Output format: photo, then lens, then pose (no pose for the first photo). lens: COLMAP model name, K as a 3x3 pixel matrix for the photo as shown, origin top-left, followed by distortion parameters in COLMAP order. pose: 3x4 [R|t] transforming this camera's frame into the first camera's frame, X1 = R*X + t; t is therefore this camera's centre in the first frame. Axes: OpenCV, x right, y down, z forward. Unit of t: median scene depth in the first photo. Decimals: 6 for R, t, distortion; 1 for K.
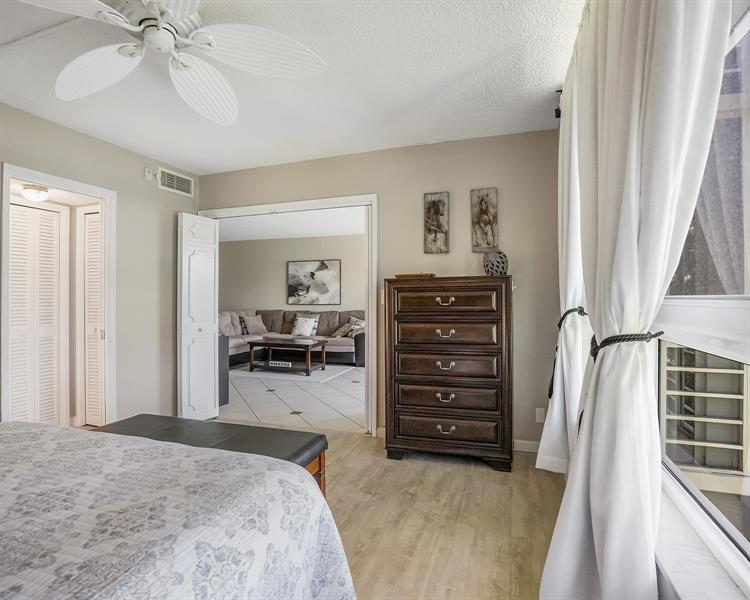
lens RADIAL K [[416.9, 0, 373.8], [0, 416.9, 298.0], [0, 0, 1]] dist [-0.067165, 0.025297]
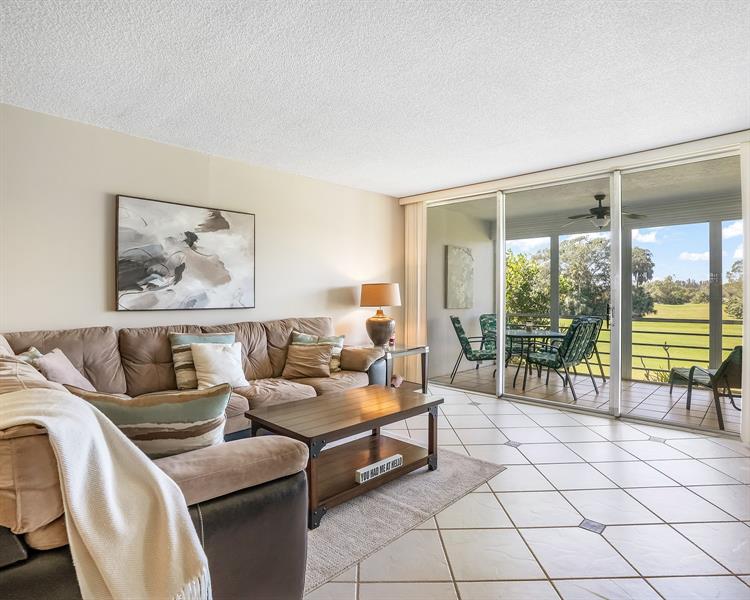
lens RADIAL K [[416.9, 0, 369.8], [0, 416.9, 300.0], [0, 0, 1]] dist [-0.067165, 0.025297]
pose [[0.447813, -0.004030, 0.894118, -0.437397], [-0.003472, 0.999974, 0.006246, 0.002572], [-0.894121, -0.005902, 0.447787, 0.653854]]
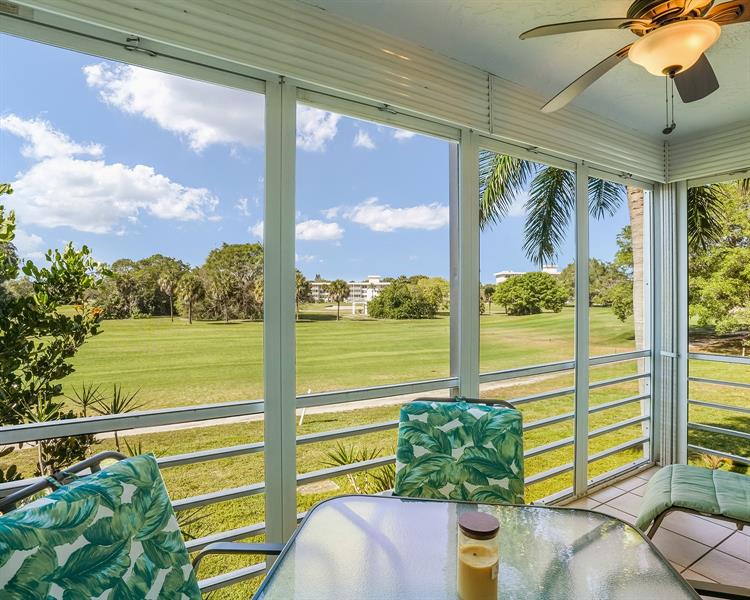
lens RADIAL K [[435.6, 0, 373.6], [0, 435.6, 295.0], [0, 0, 1]] dist [-0.064630, 0.027053]
pose [[-0.764202, 0.007879, 0.644929, 0.252027], [0.003341, 0.999960, -0.008258, -0.015374], [-0.644968, -0.004156, -0.764198, 0.822778]]
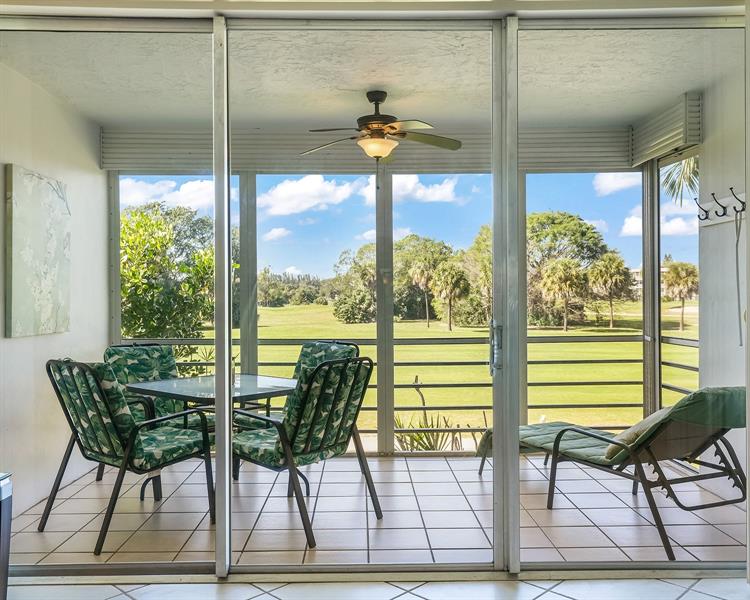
lens RADIAL K [[684.6, 0, 374.3], [0, 684.6, 297.3], [0, 0, 1]] dist [0.022180, 0.000000]
pose [[-0.325245, 0.002935, 0.945625, -0.210739], [0.008155, 0.999967, -0.000298, -0.002086], [-0.945595, 0.007615, -0.325258, 0.785534]]
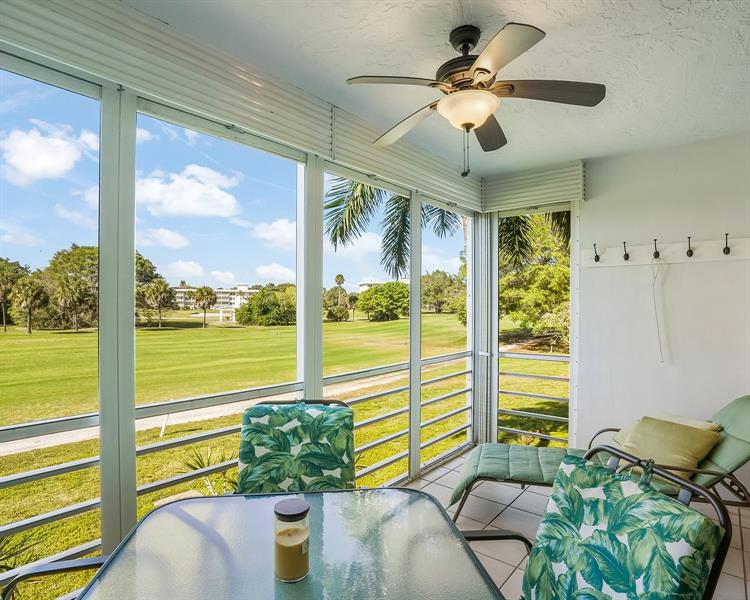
lens RADIAL K [[416.9, 0, 371.8], [0, 416.9, 305.0], [0, 0, 1]] dist [-0.067165, 0.025297]
pose [[-0.921432, 0.001458, 0.388537, 0.233692], [0.001132, 0.999999, -0.001068, -0.017430], [-0.388538, -0.000544, -0.921433, 0.823890]]
